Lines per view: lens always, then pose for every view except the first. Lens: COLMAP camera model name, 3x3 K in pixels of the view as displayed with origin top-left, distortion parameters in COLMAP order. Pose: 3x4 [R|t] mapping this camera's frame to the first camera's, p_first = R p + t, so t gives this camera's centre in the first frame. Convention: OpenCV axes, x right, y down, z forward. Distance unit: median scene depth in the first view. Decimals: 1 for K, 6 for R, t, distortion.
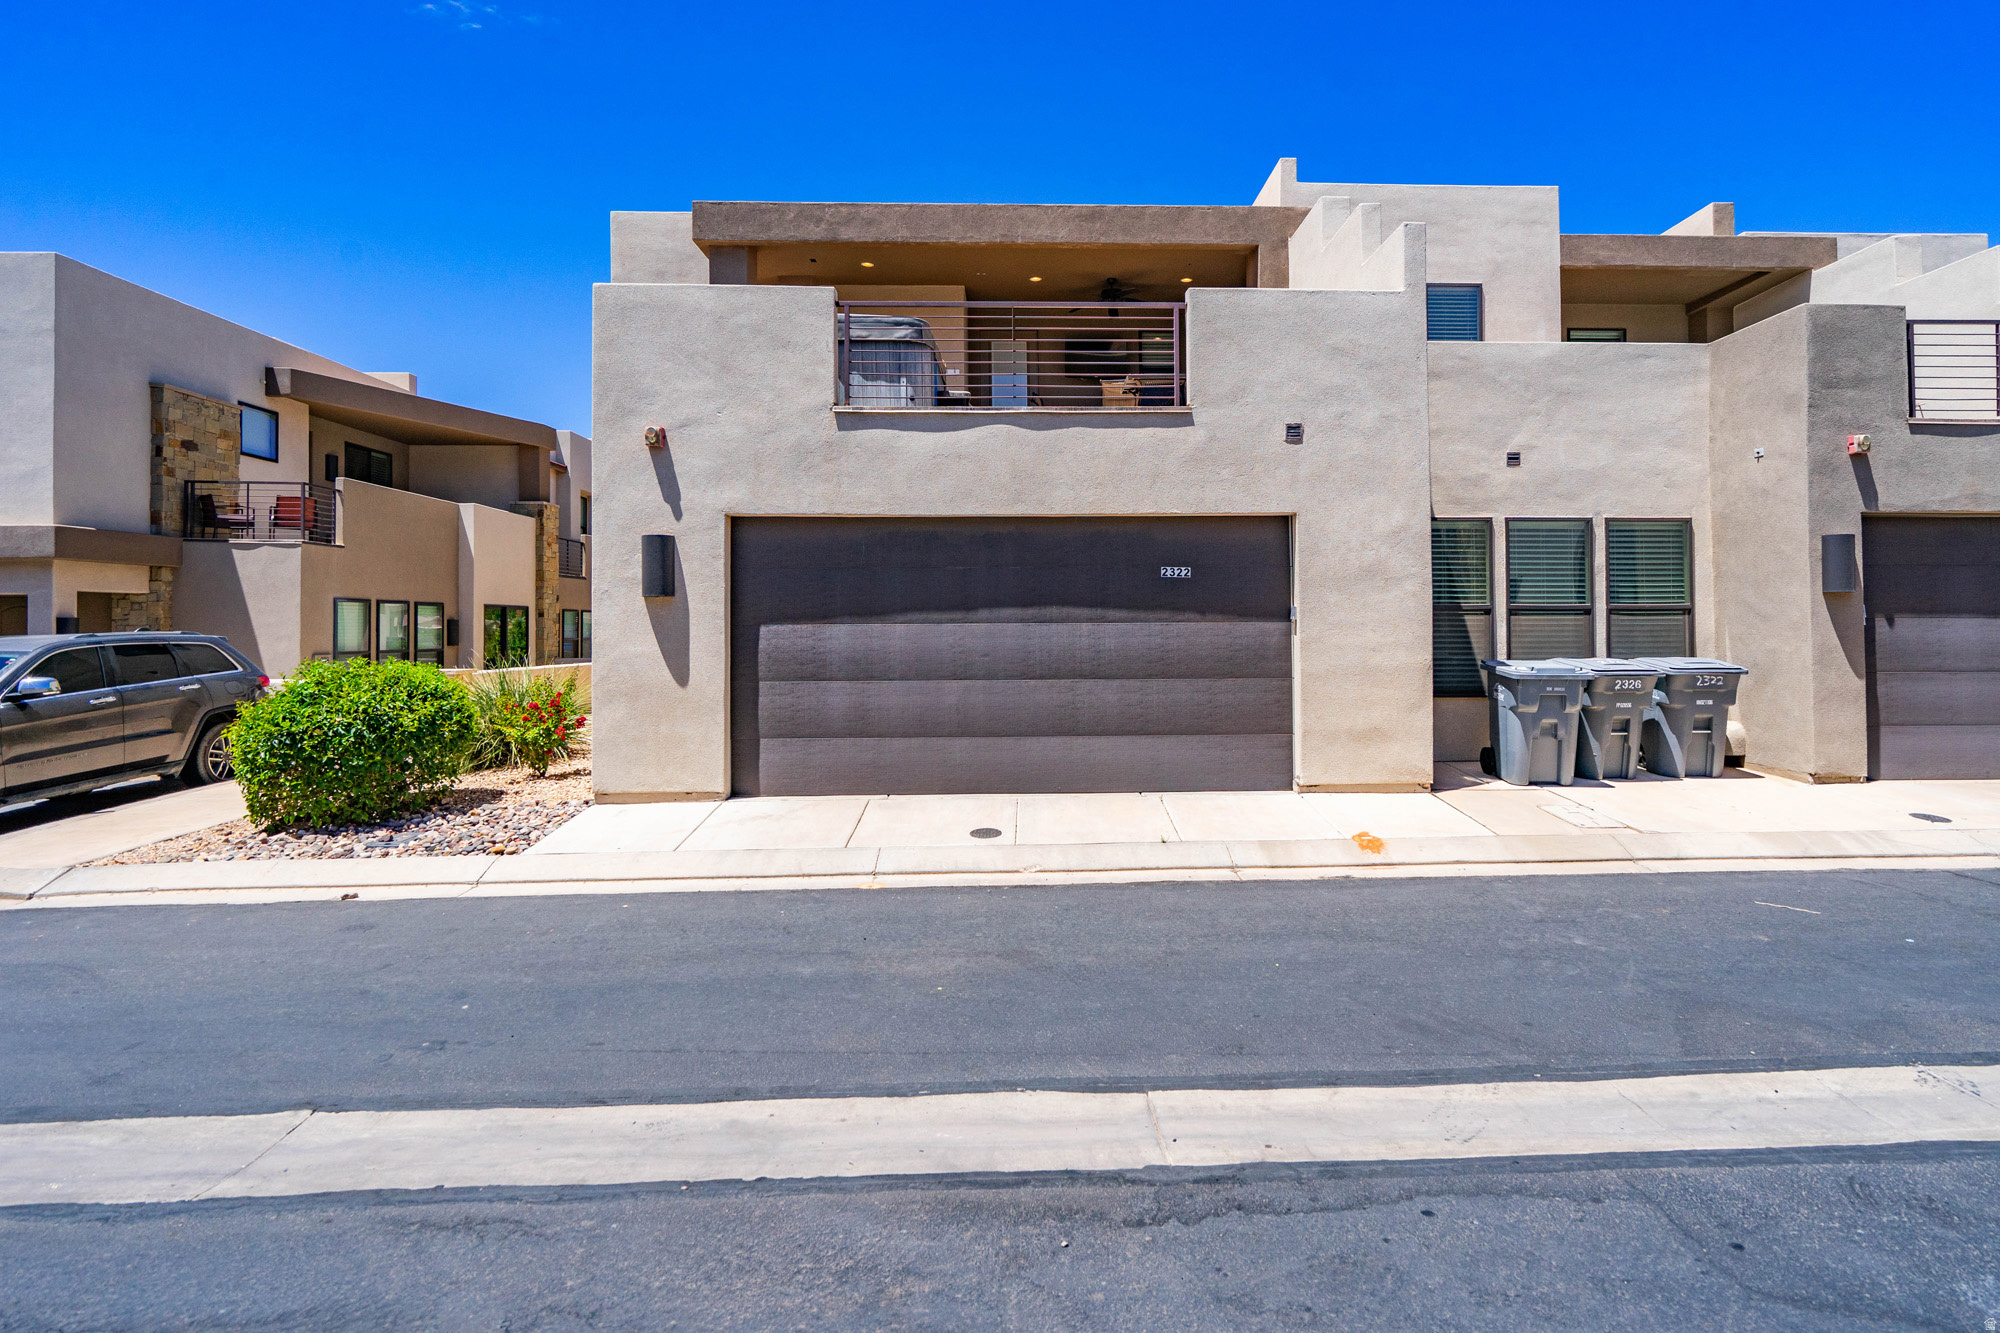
lens RADIAL K [[968.7, 0, 1070.2], [0, 968.7, 653.6], [0, 0, 1]] dist [0.001340, 0.001691]
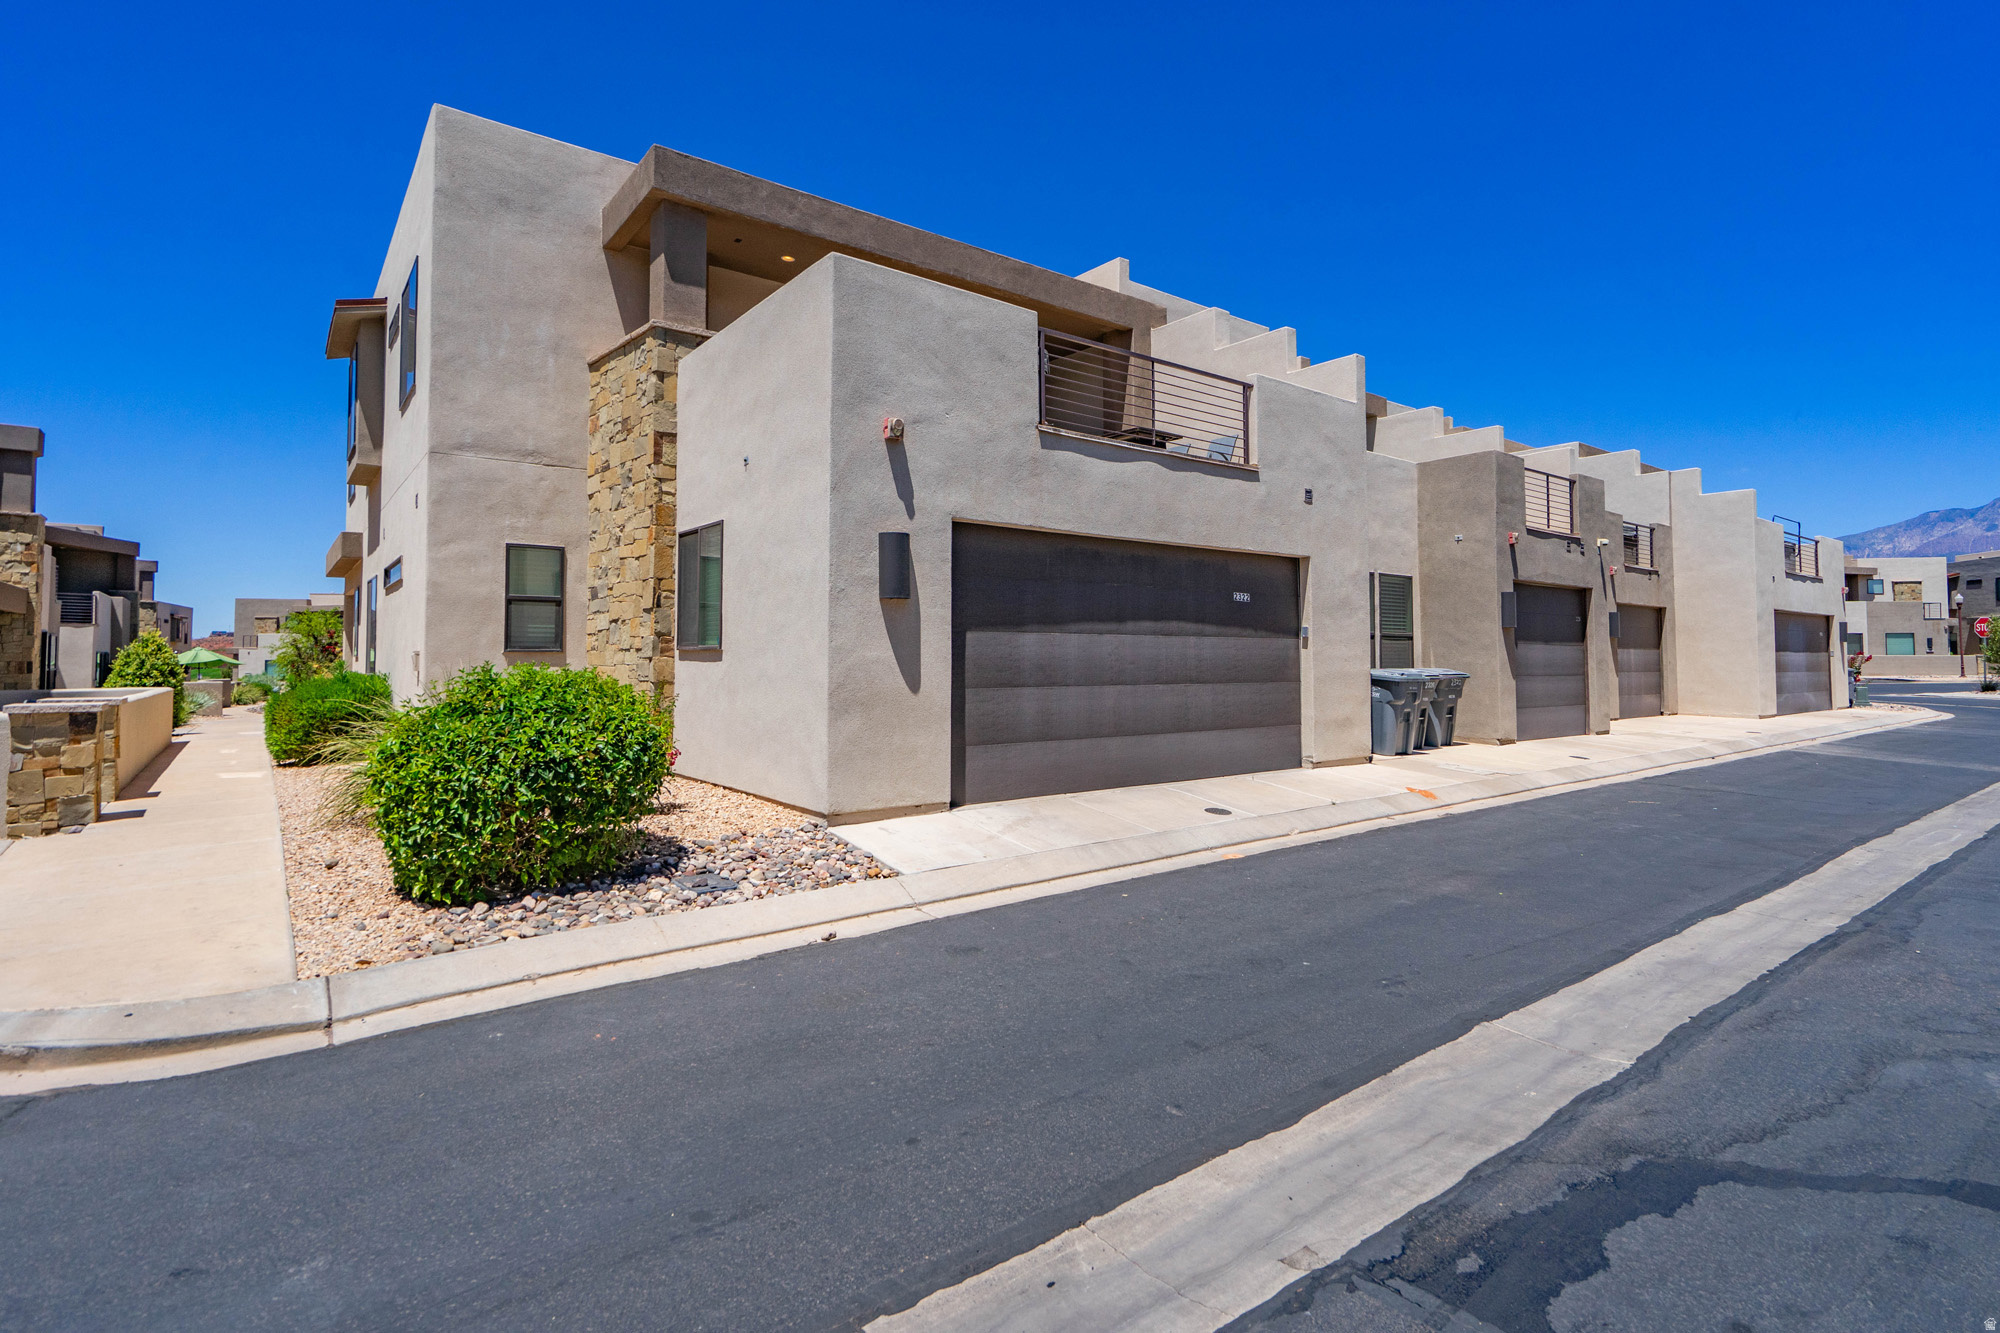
lens RADIAL K [[968.7, 0, 1017.6], [0, 968.7, 661.1], [0, 0, 1]] dist [0.001340, 0.001691]
pose [[0.809814, 0.005471, 0.586661, -0.861642], [0.011198, 0.999630, -0.024779, 0.026118], [-0.586580, 0.026636, 0.809453, 0.167163]]
